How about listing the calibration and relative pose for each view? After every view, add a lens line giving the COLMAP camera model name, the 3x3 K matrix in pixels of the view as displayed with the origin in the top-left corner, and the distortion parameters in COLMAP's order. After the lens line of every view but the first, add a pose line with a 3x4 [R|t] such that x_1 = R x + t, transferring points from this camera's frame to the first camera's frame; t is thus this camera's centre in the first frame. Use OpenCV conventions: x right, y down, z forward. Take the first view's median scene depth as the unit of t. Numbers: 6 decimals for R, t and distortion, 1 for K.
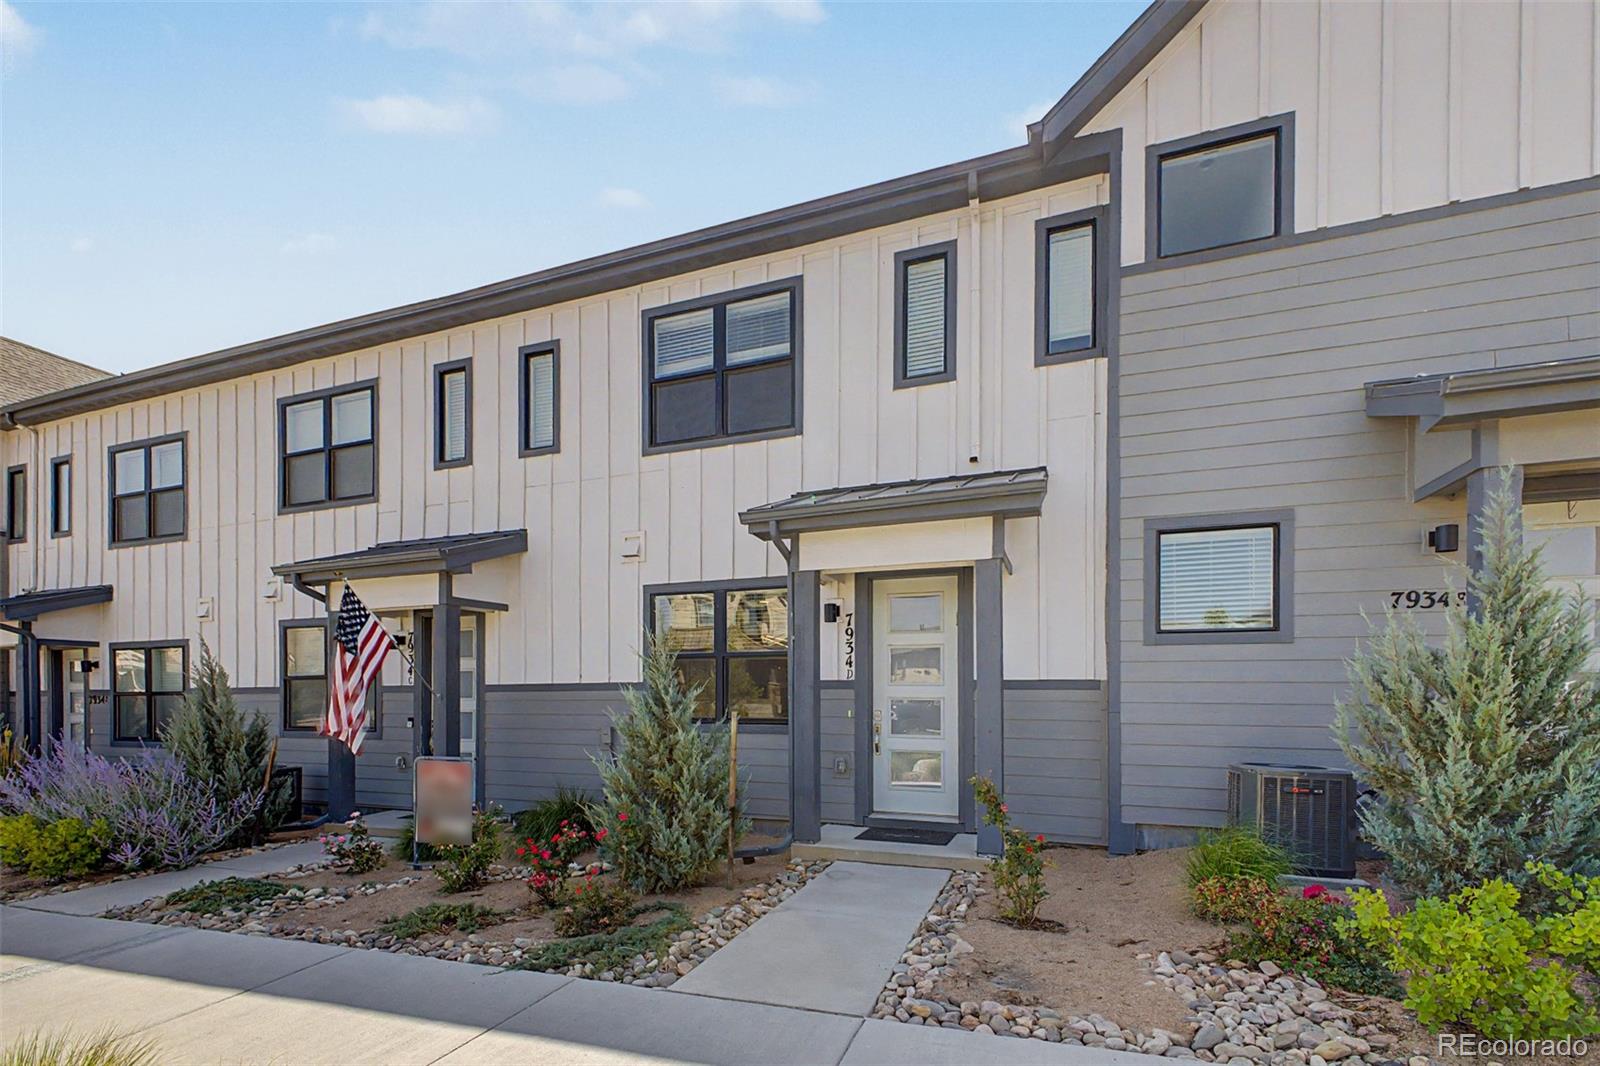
lens RADIAL K [[635.5, 0, 798.7], [0, 635.5, 527.7], [0, 0, 1]] dist [0.013313, -0.003338]
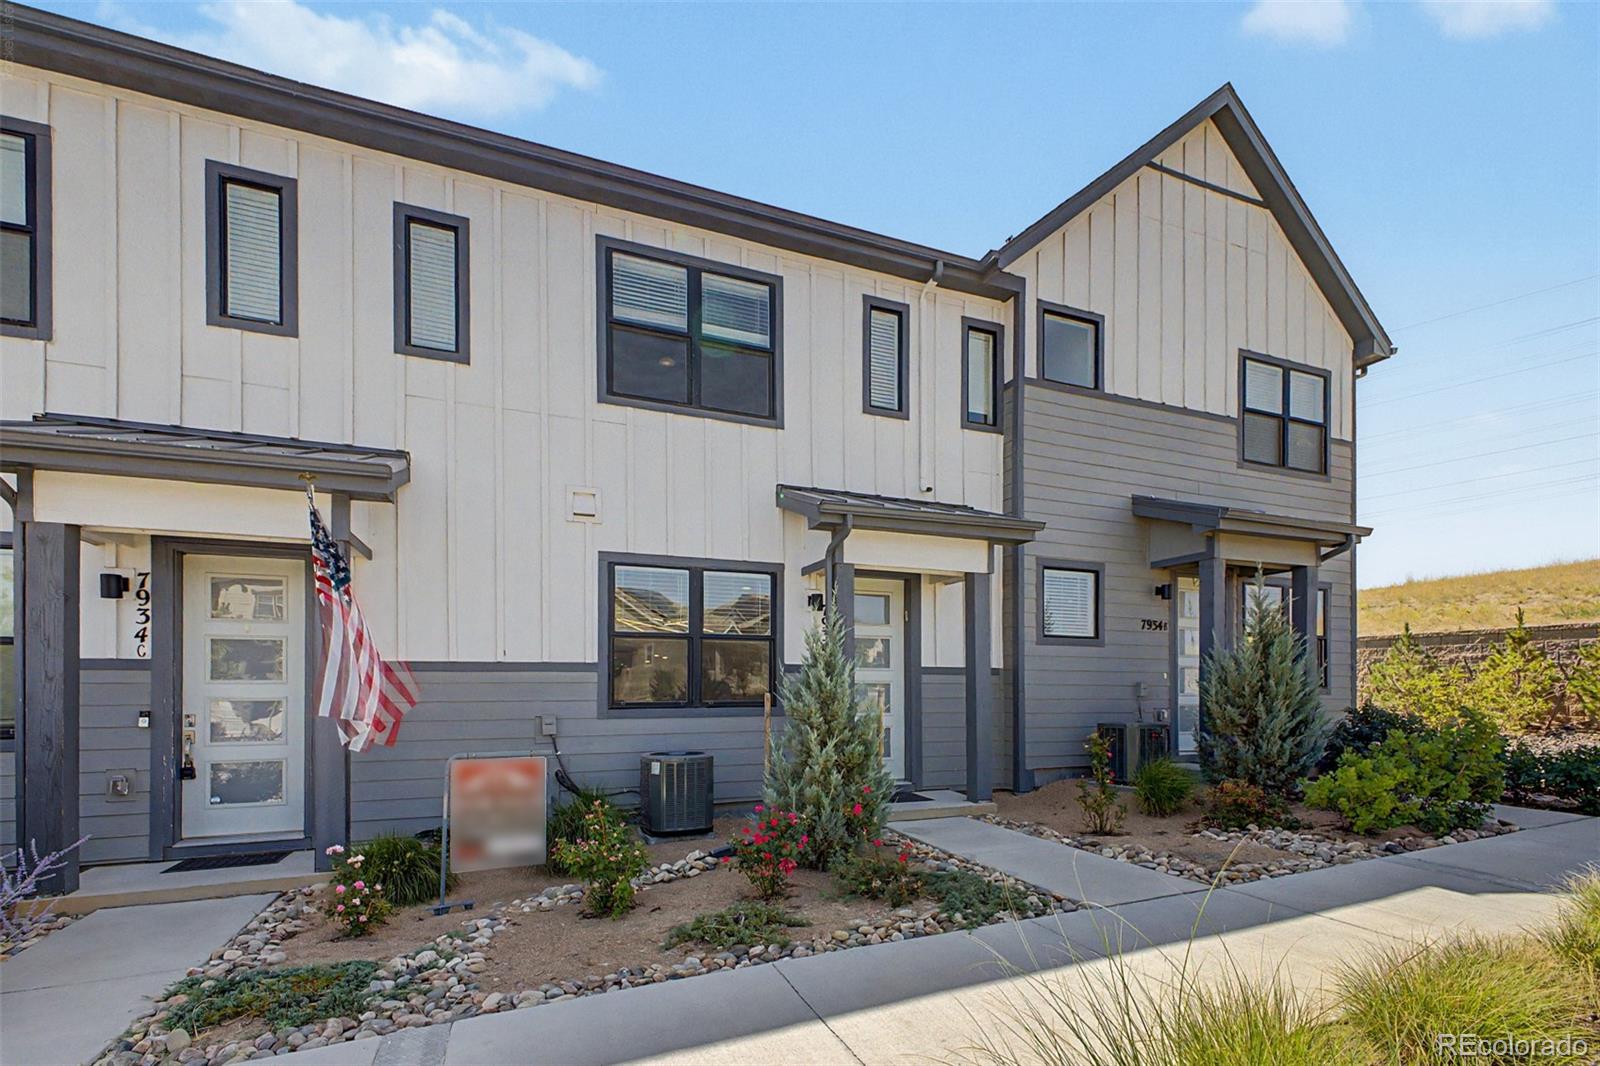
lens RADIAL K [[635.5, 0, 798.7], [0, 635.5, 527.7], [0, 0, 1]] dist [0.013313, -0.003338]
pose [[0.774957, 0.159683, 0.611509, -0.595444], [-0.155824, 0.985961, -0.059991, 0.071531], [-0.612503, -0.048797, 0.788960, 0.157712]]
